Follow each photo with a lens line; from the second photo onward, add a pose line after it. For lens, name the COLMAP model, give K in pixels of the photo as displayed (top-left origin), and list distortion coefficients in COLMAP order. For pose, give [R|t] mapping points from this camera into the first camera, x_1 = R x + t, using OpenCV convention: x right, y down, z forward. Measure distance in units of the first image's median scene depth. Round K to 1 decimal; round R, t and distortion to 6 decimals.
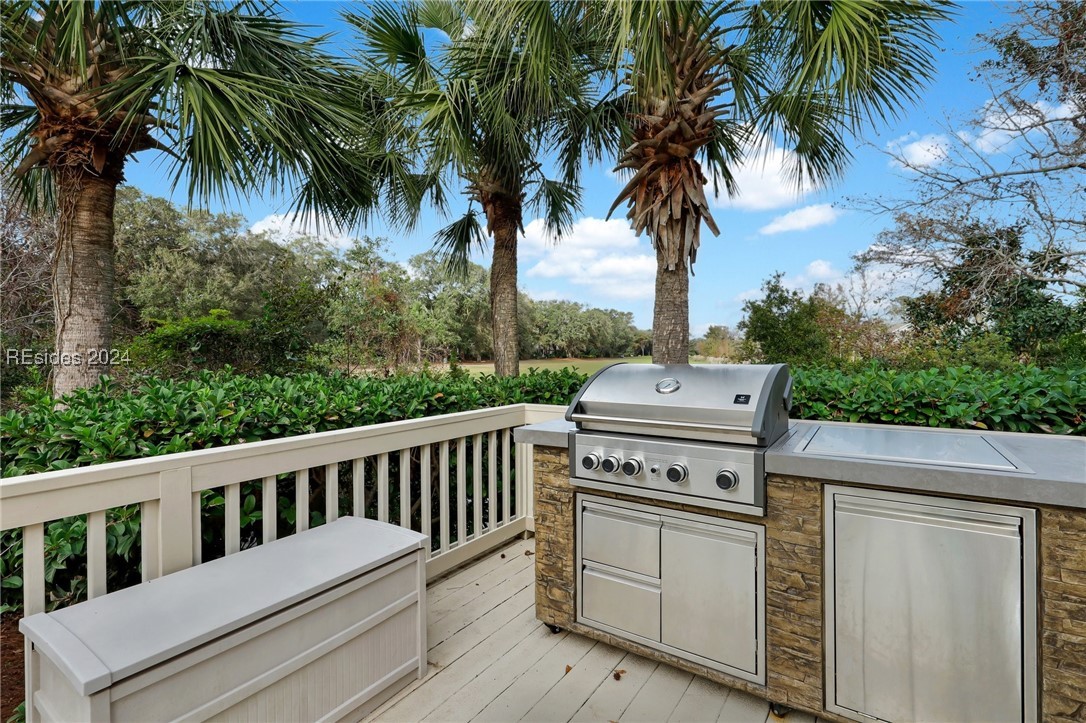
lens RADIAL K [[503.9, 0, 548.0], [0, 503.9, 354.0], [0, 0, 1]] dist [-0.002877, 0.000581]
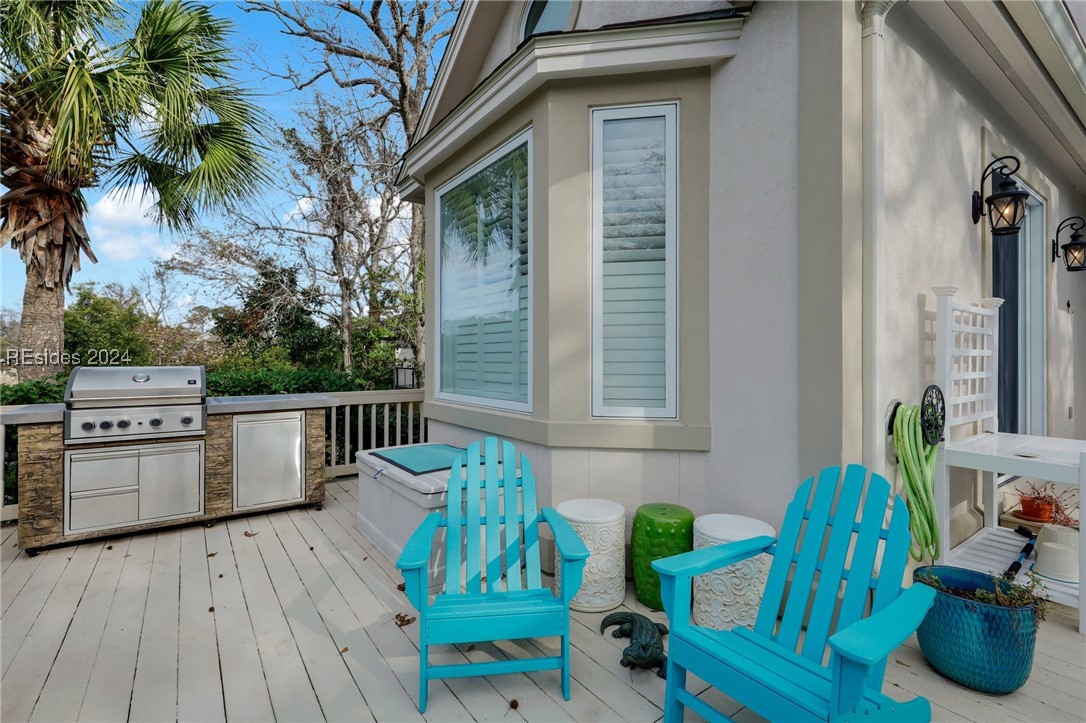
lens RADIAL K [[503.9, 0, 546.6], [0, 503.9, 358.3], [0, 0, 1]] dist [-0.002877, 0.000581]
pose [[0.346075, 0.007391, 0.938178, -0.370238], [0.000183, 0.999968, -0.007946, 0.002827], [-0.938207, 0.002922, 0.346063, -0.382517]]
